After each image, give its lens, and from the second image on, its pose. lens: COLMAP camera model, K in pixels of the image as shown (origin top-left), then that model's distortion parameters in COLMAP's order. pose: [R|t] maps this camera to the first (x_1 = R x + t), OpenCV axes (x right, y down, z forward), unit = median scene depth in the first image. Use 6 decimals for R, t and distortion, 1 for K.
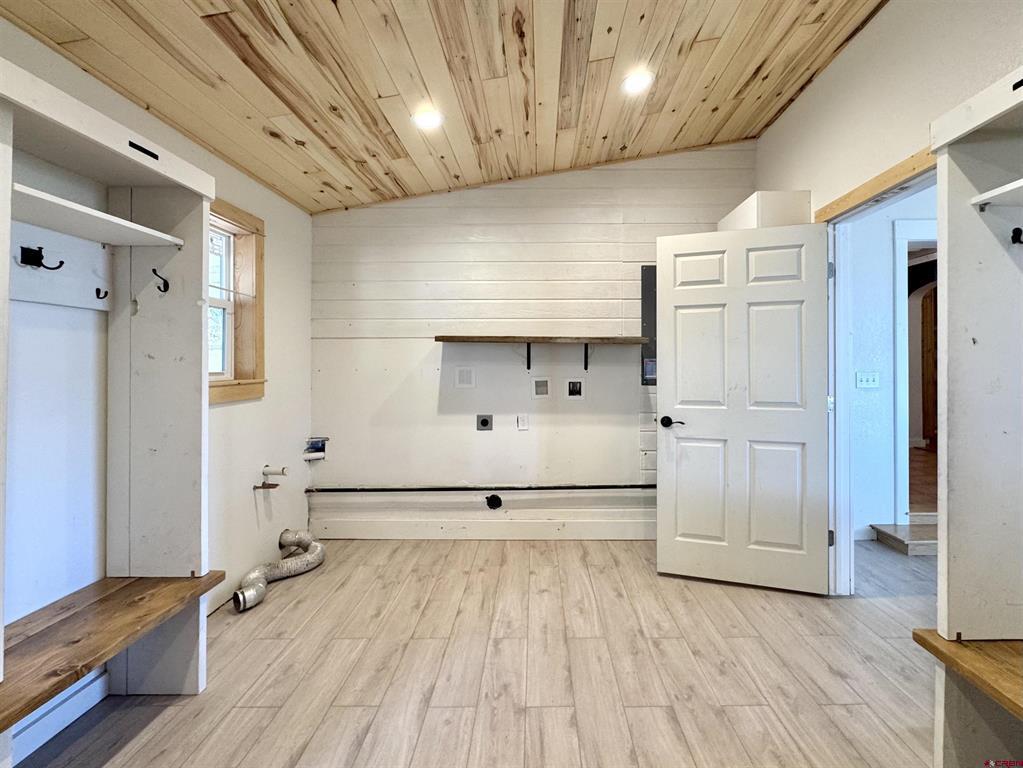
lens RADIAL K [[417.6, 0, 520.0], [0, 417.6, 359.7], [0, 0, 1]] dist [-0.003363, -0.000458]
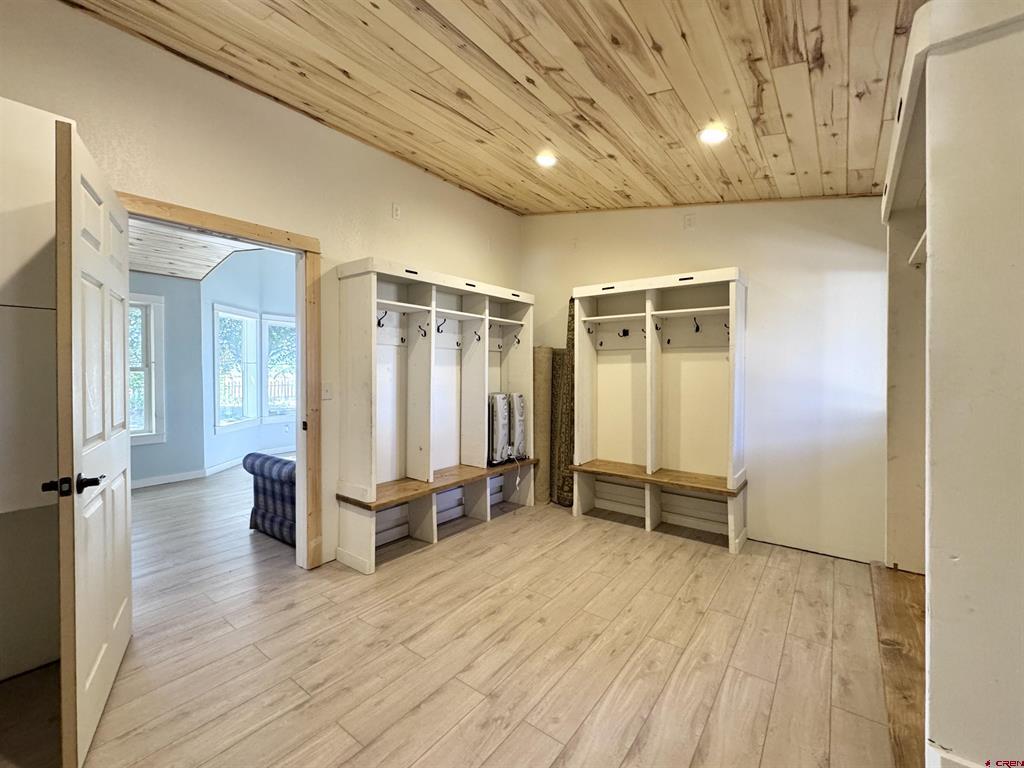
lens RADIAL K [[440.5, 0, 515.4], [0, 440.5, 378.9], [0, 0, 1]] dist [-0.003708, 0.000798]
pose [[-0.800561, -0.008111, 0.599197, -0.699652], [-0.005564, 0.999966, 0.006102, 0.014116], [-0.599226, 0.001551, -0.800578, 1.821739]]
